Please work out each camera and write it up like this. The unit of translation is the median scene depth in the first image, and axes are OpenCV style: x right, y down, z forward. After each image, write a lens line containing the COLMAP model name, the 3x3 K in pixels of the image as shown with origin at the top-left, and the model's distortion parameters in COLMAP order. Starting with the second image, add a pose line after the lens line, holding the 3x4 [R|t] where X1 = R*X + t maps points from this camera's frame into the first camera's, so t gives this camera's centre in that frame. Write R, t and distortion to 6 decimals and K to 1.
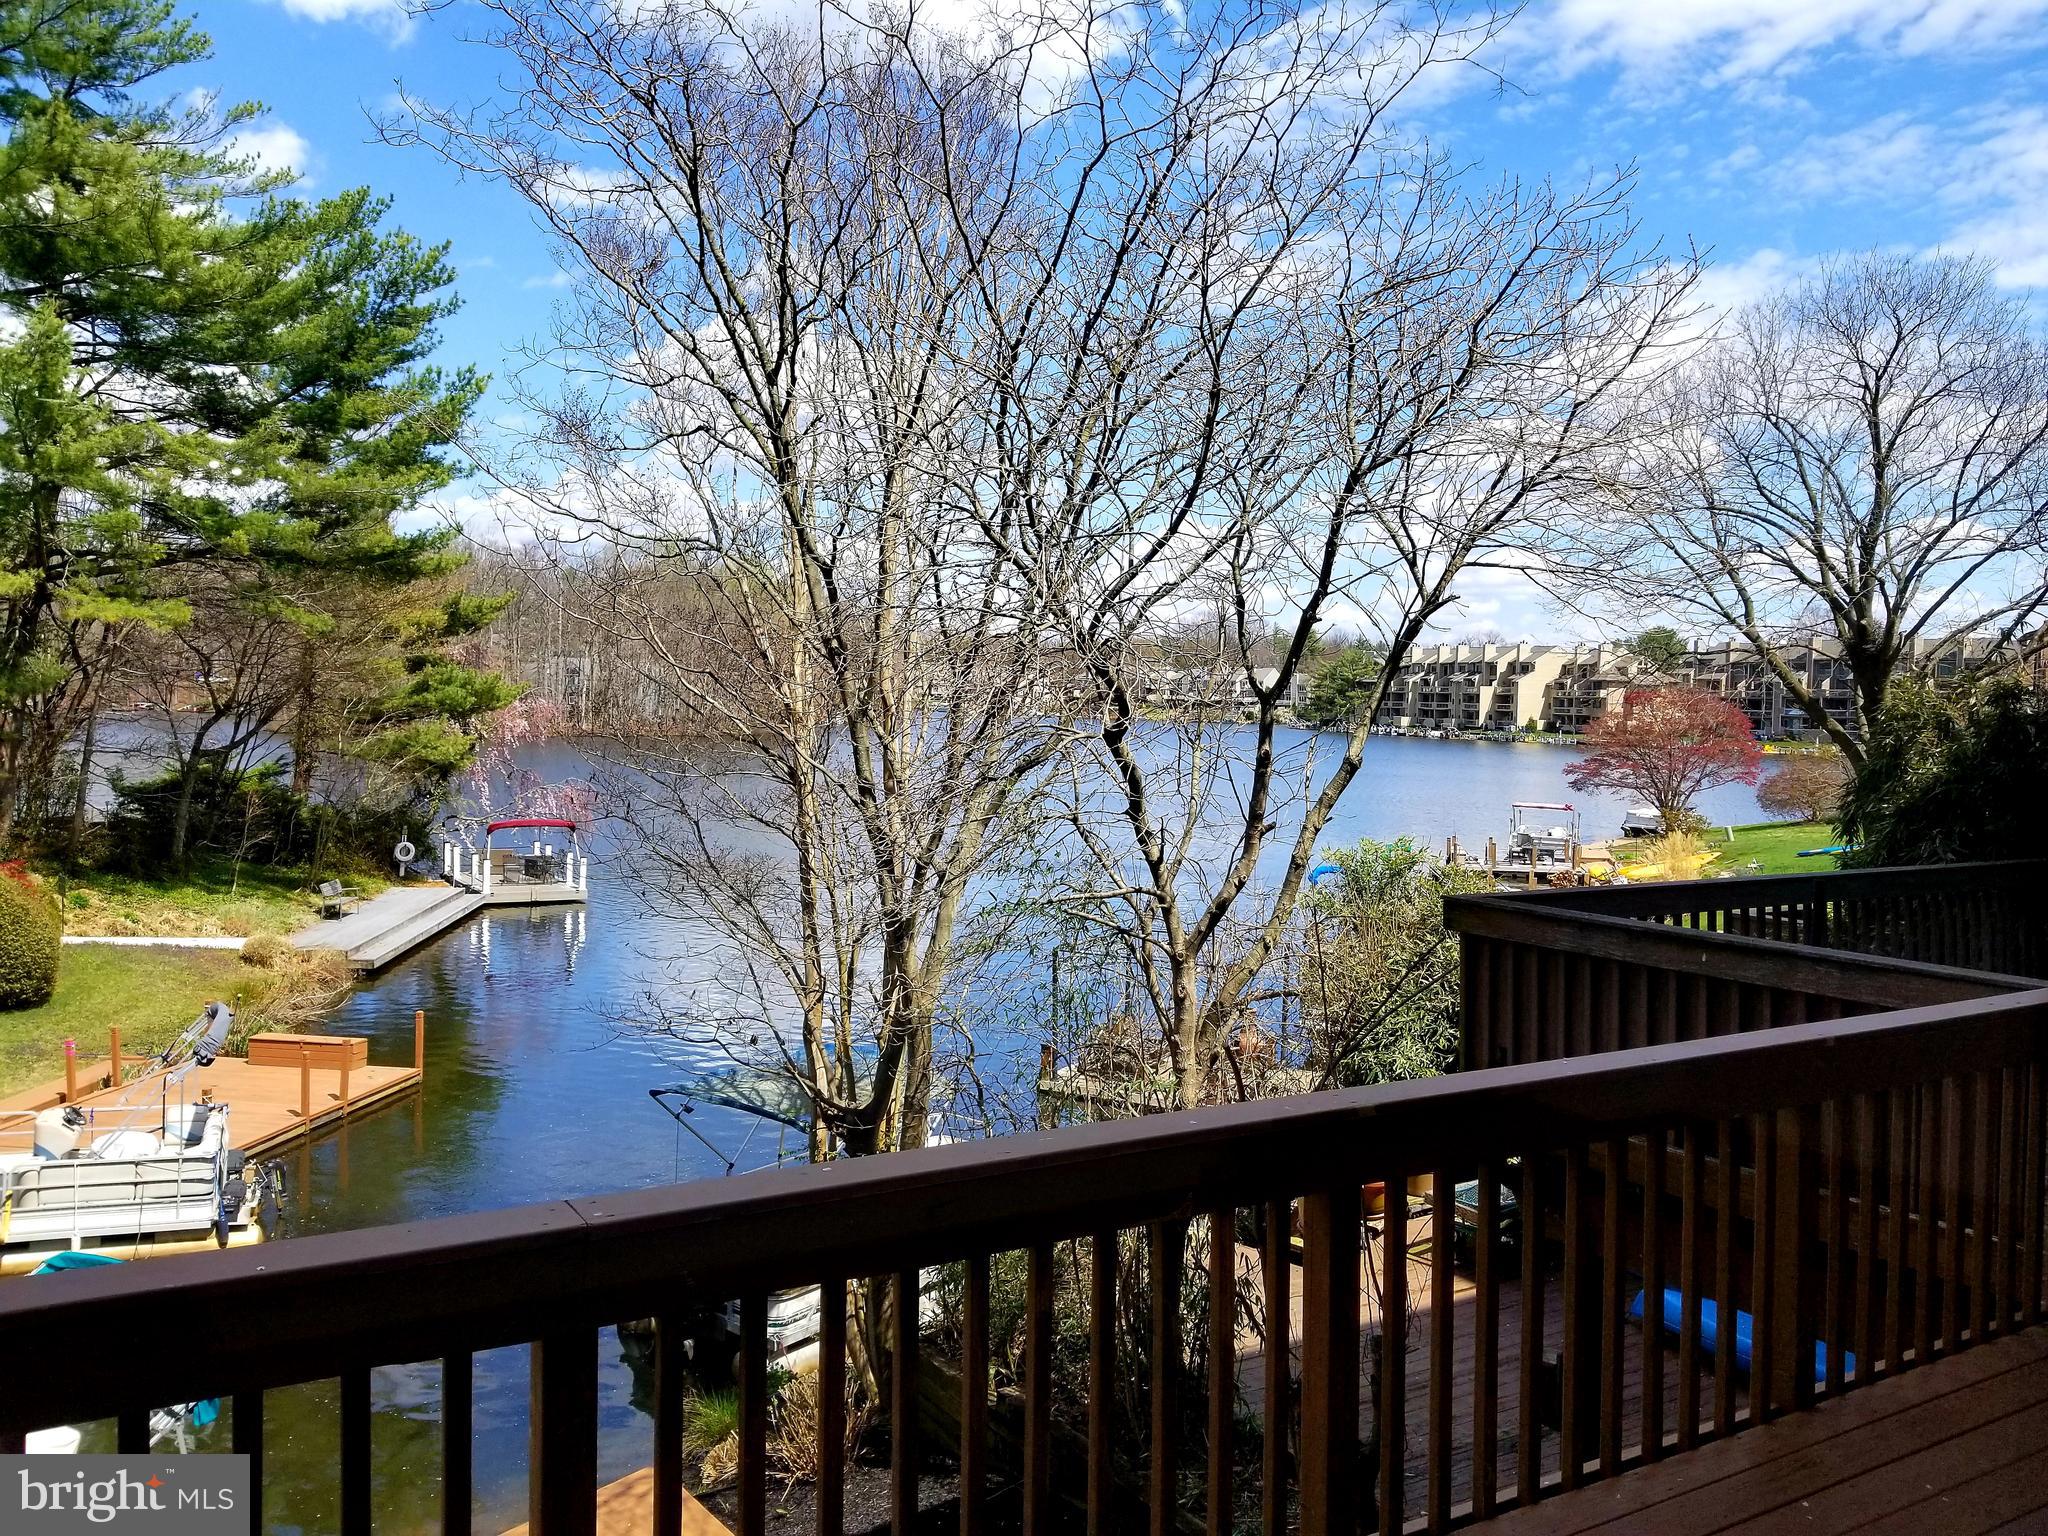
lens RADIAL K [[1580.4, 0, 1013.3], [0, 1580.4, 739.2], [0, 0, 1]] dist [0.066912, -0.100471]
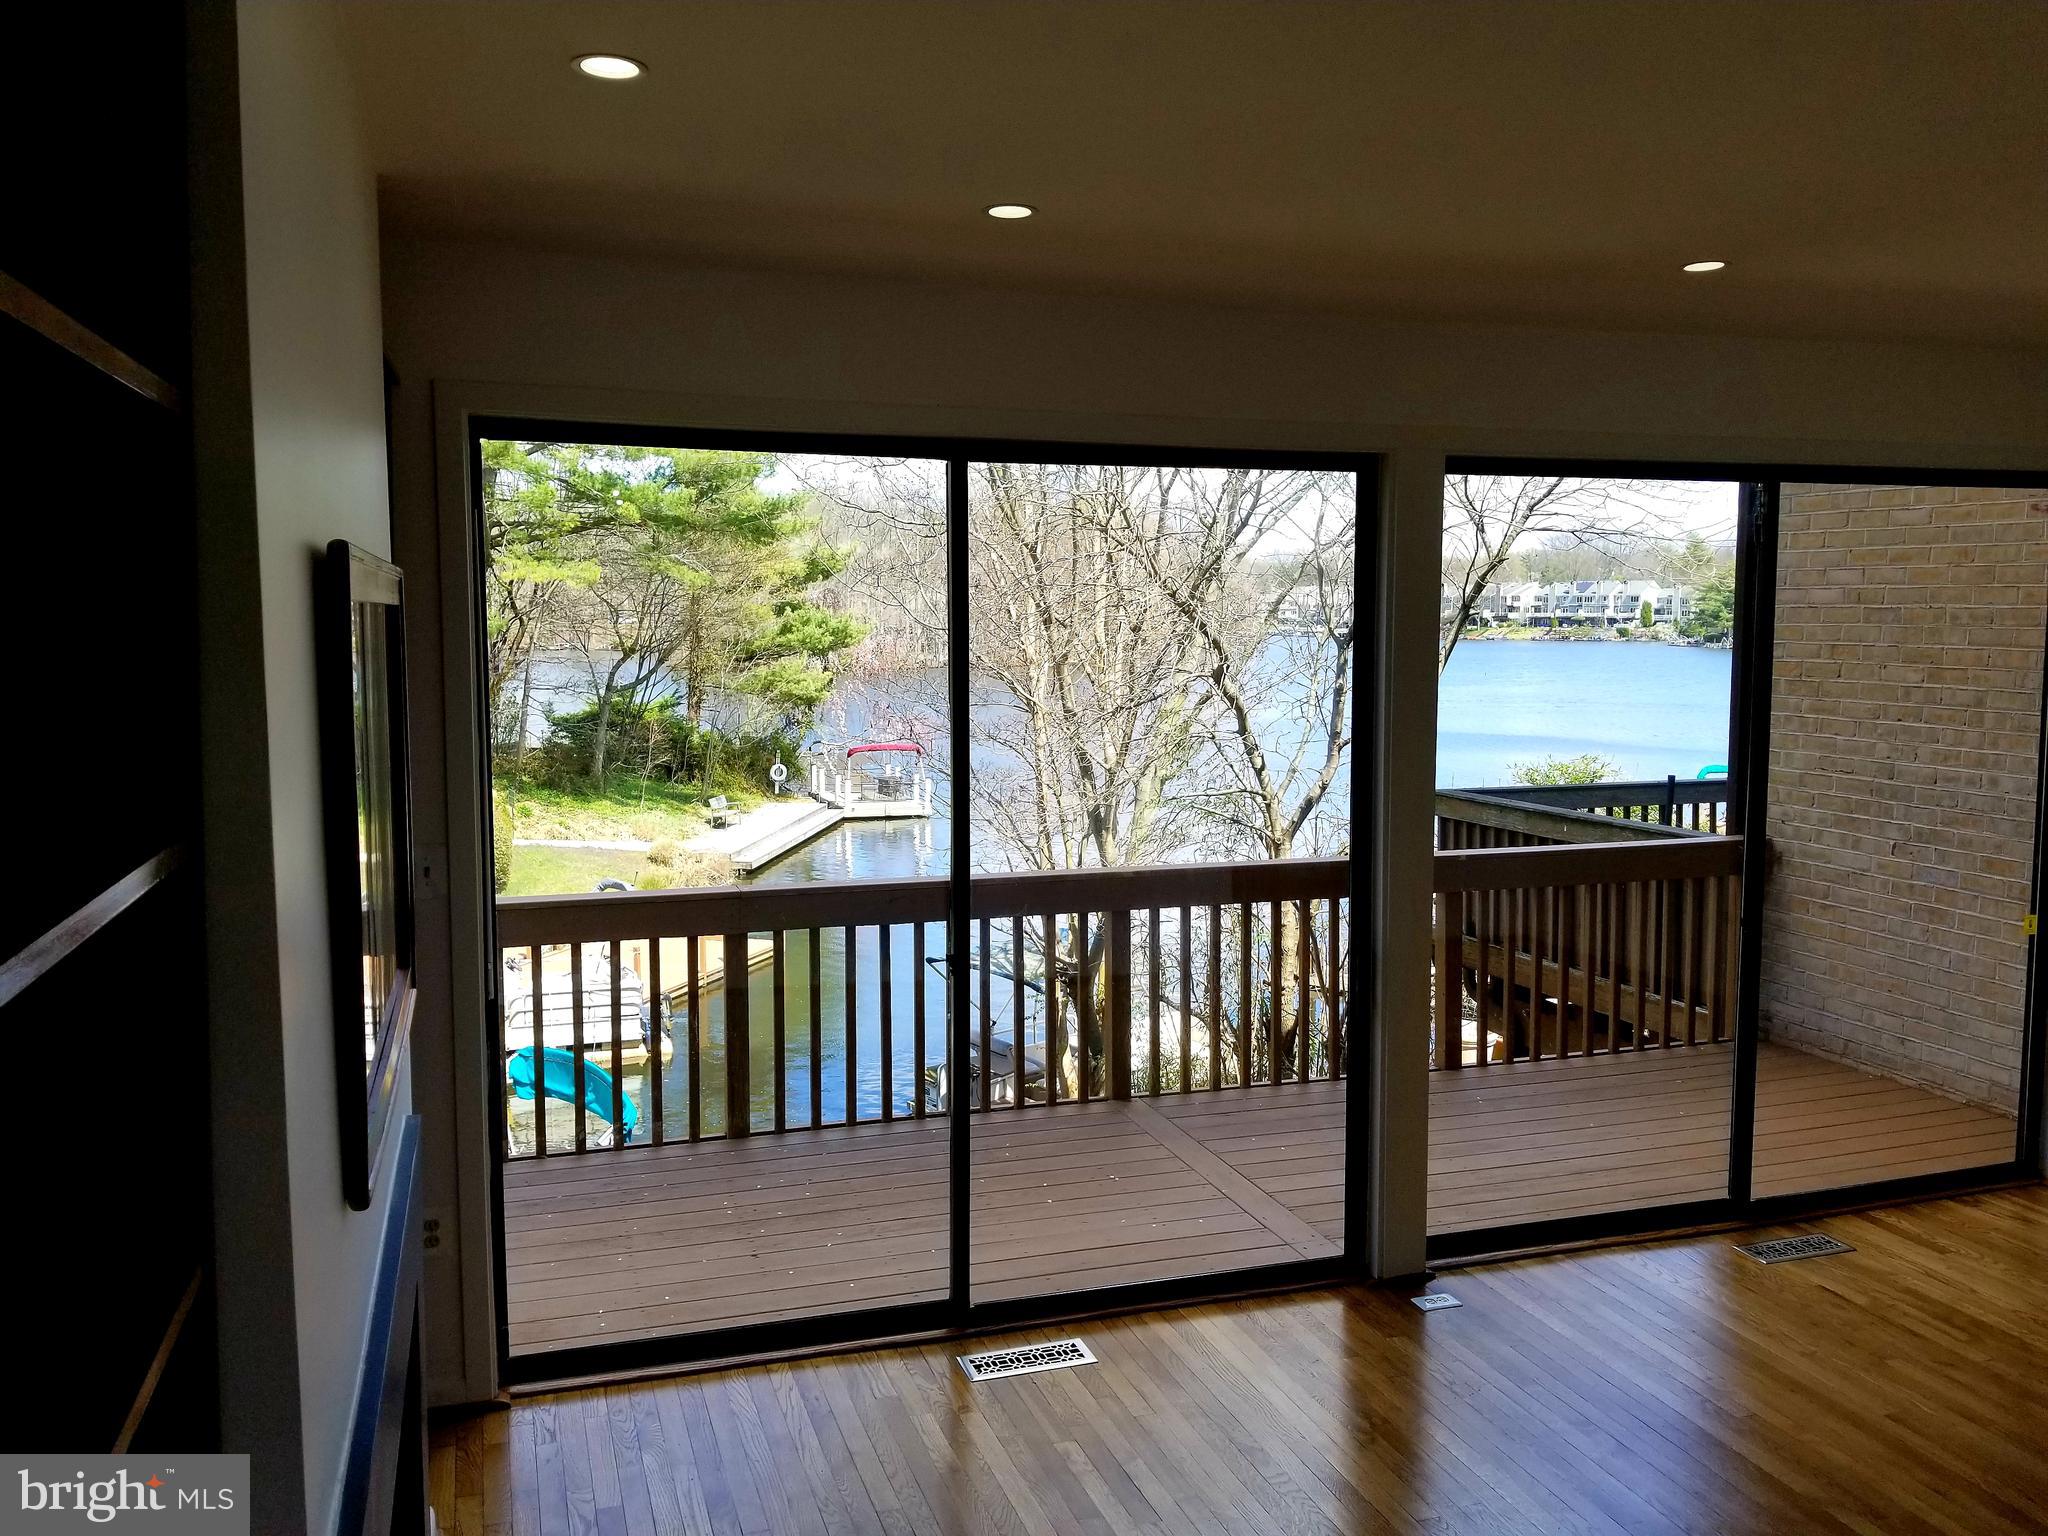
lens RADIAL K [[1580.4, 0, 1020.3], [0, 1580.4, 779.3], [0, 0, 1]] dist [0.066912, -0.100471]
pose [[0.975114, 0.000070, -0.221705, 0.047622], [0.015975, 0.997378, 0.070578, -0.002654], [0.221128, -0.072364, 0.972556, -0.084082]]
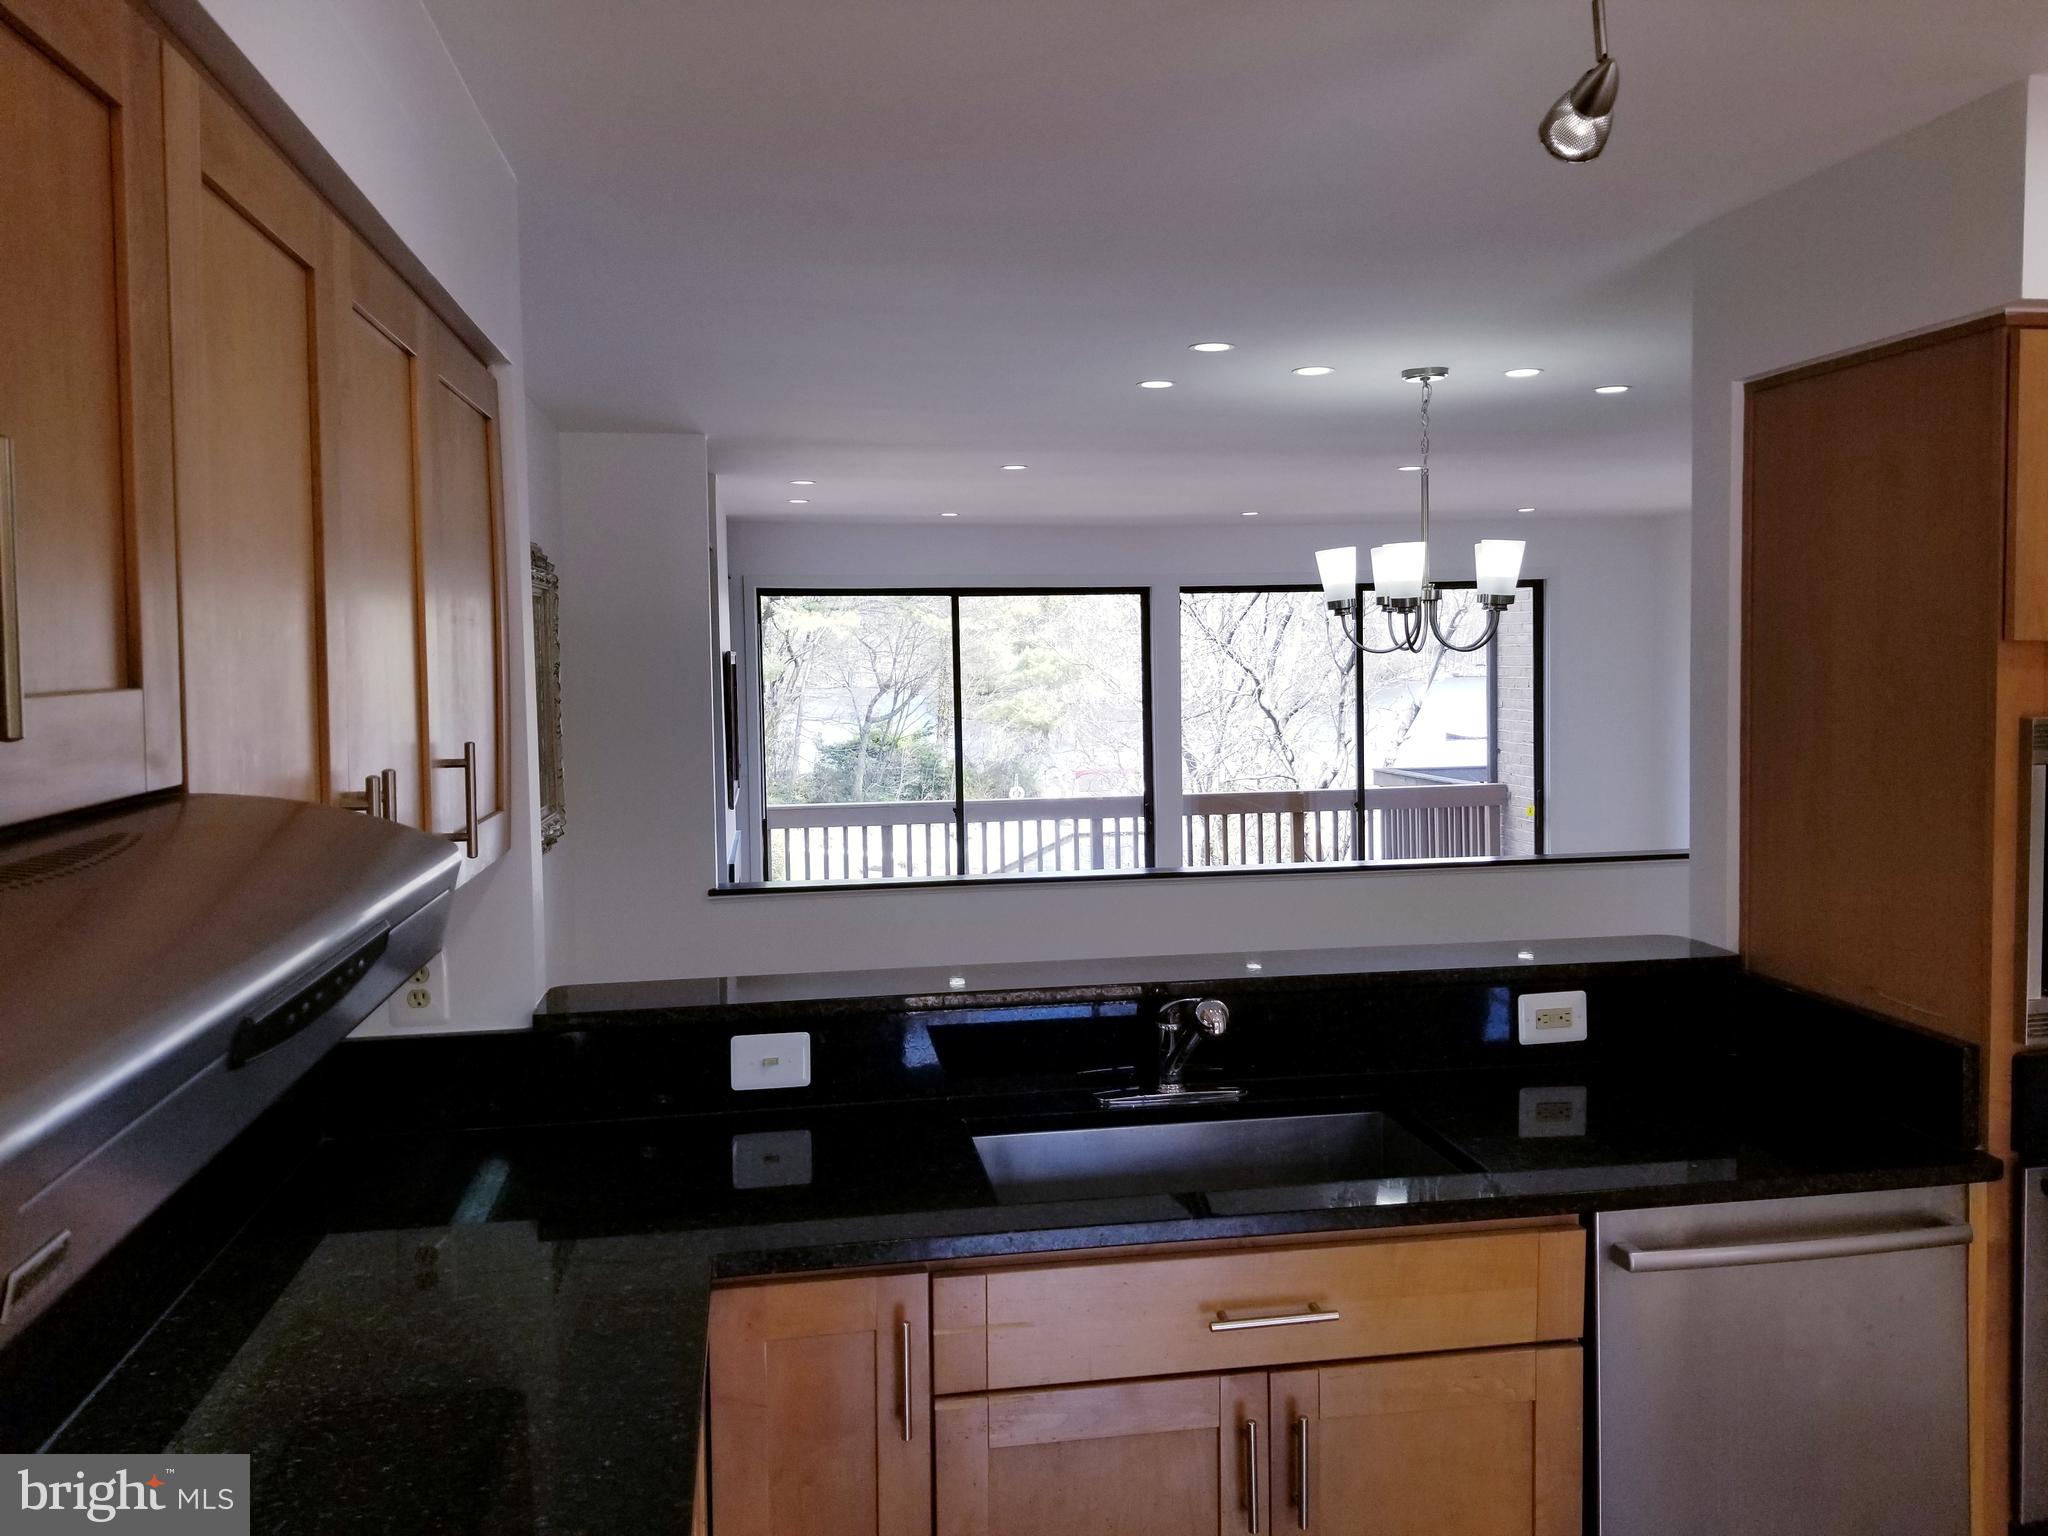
lens RADIAL K [[1580.4, 0, 1026.7], [0, 1580.4, 759.8], [0, 0, 1]] dist [0.066912, -0.100471]
pose [[0.926975, -0.013631, -0.374876, 0.115378], [0.028406, 0.999021, 0.033915, 0.000644], [0.374047, -0.042087, 0.926454, -0.194882]]
